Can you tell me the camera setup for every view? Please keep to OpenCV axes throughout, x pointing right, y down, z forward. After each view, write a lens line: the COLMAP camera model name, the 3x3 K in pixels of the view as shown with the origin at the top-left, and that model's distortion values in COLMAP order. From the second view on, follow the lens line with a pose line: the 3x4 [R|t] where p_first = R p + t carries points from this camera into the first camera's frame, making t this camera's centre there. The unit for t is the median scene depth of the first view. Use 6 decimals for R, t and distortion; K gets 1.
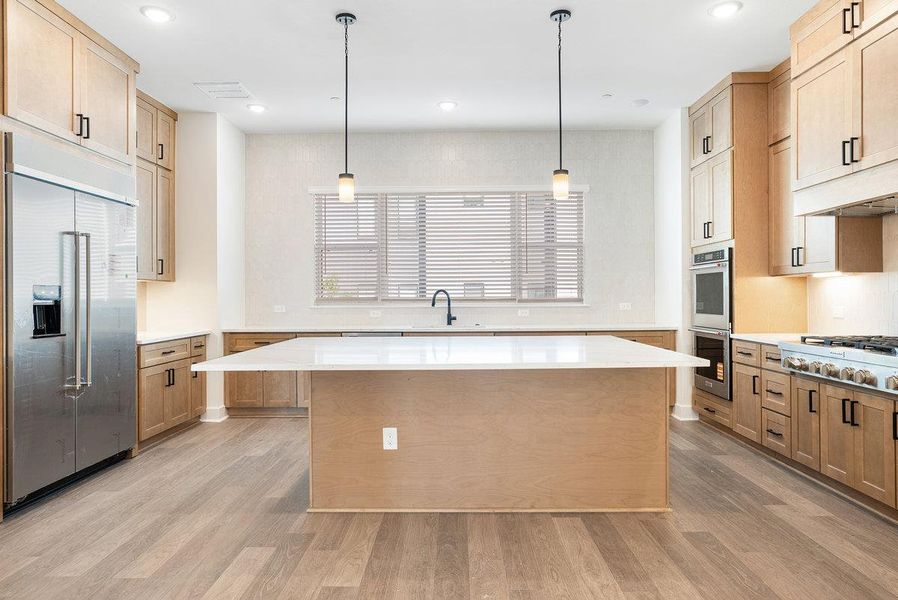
lens RADIAL K [[559.5, 0, 449.0], [0, 559.5, 300.0], [0, 0, 1]] dist [0.001323, 0.001077]
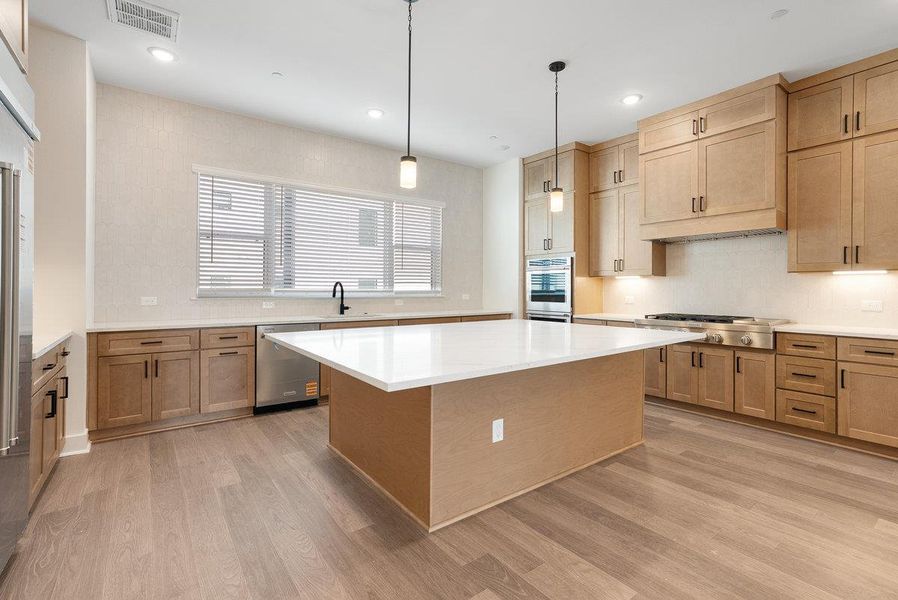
lens RADIAL K [[408.7, 0, 449.0], [0, 408.7, 291.5], [0, 0, 1]] dist [-0.002268, 0.000410]
pose [[0.799173, 0.003583, 0.601091, -0.510227], [-0.002982, 0.999994, -0.001997, 0.001872], [-0.601094, -0.000197, 0.799178, 0.390600]]
